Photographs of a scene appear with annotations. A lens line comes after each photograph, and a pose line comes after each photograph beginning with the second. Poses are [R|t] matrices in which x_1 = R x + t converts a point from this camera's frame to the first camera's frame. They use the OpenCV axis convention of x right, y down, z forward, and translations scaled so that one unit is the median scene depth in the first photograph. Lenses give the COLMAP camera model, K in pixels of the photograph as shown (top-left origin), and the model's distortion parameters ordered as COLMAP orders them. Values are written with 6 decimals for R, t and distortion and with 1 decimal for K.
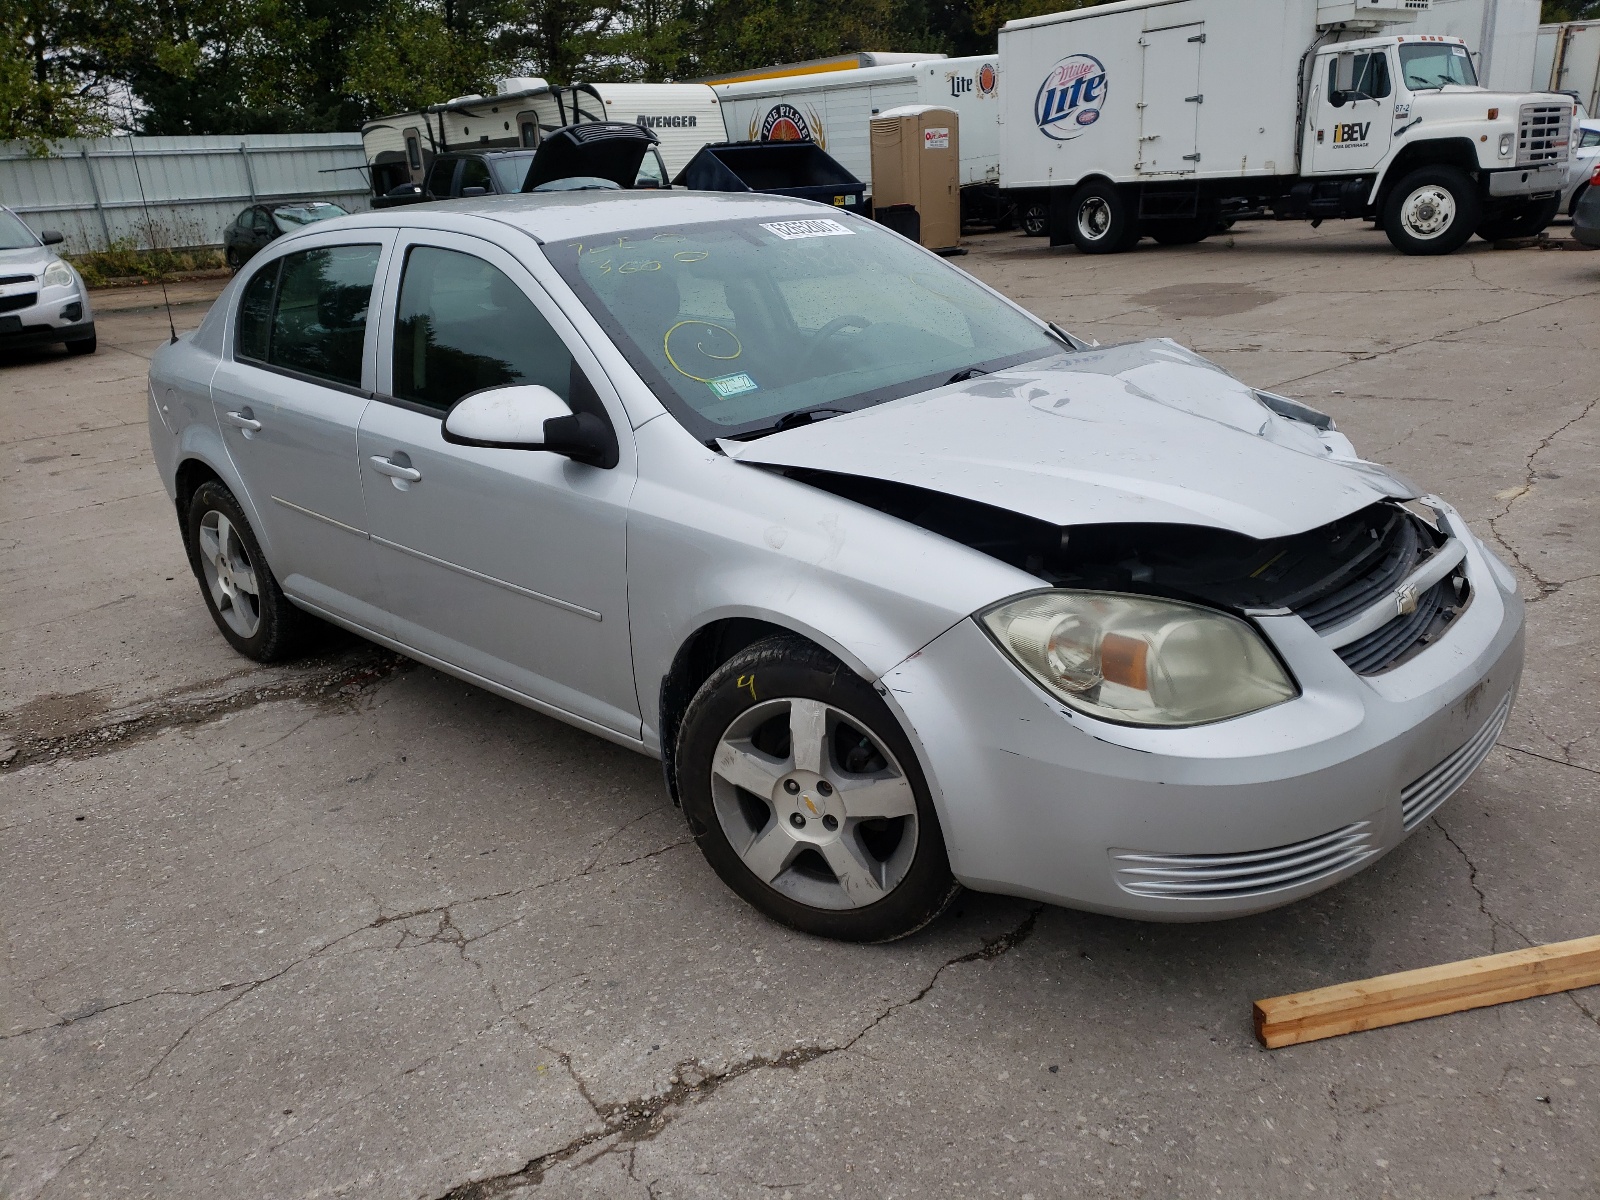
lens RADIAL K [[1211.8, 0, 800.0], [0, 1211.8, 600.0], [0, 0, 1]] dist [0.003185, 0.035057]
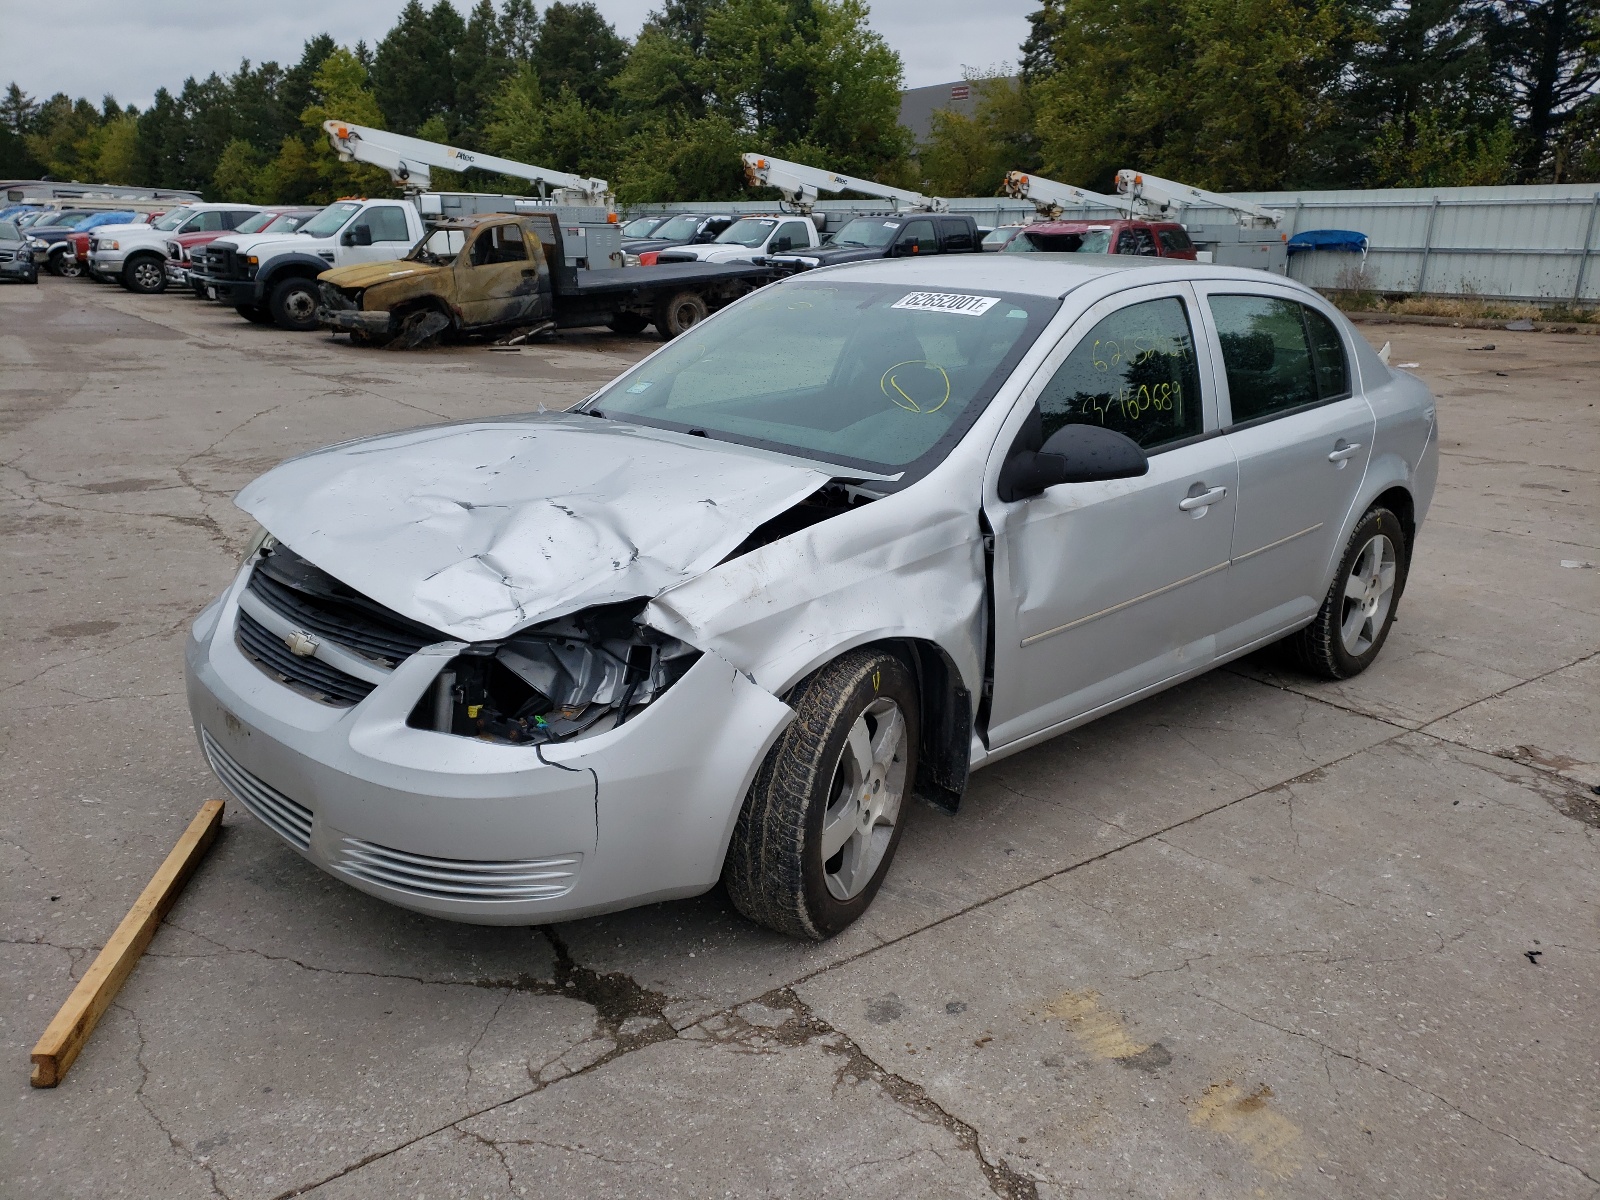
lens RADIAL K [[1211.8, 0, 800.0], [0, 1211.8, 600.0], [0, 0, 1]] dist [0.003185, 0.035057]
pose [[-0.018659, 0.336517, -0.941492, 1.078609], [-0.352926, 0.878823, 0.321112, -0.391041], [0.935465, 0.338269, 0.102368, 0.921716]]
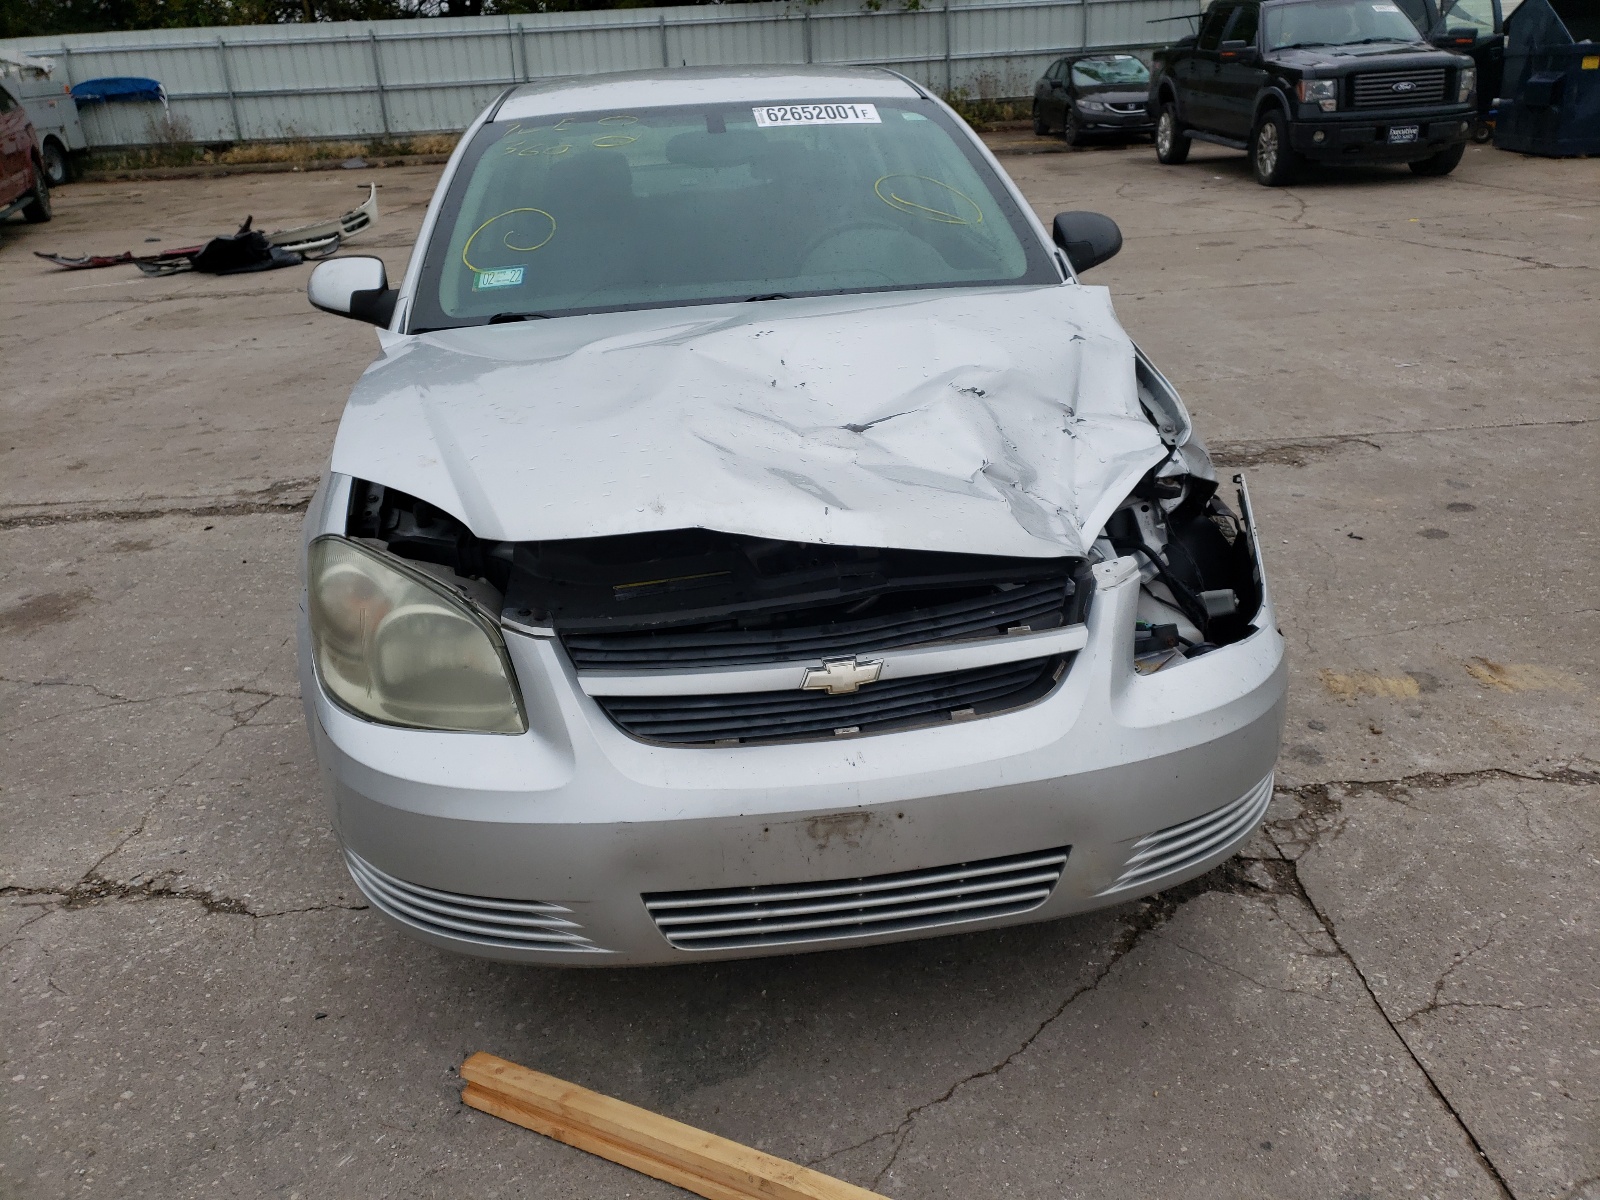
lens RADIAL K [[1231.9, 0, 833.1], [0, 1231.9, 581.1], [0, 0, 1]] dist [0.010095, 0.010766]
pose [[0.788857, 0.251157, -0.560915, 0.640129], [-0.200460, 0.967921, 0.151477, -0.118555], [0.580966, -0.007053, 0.813897, 0.274979]]
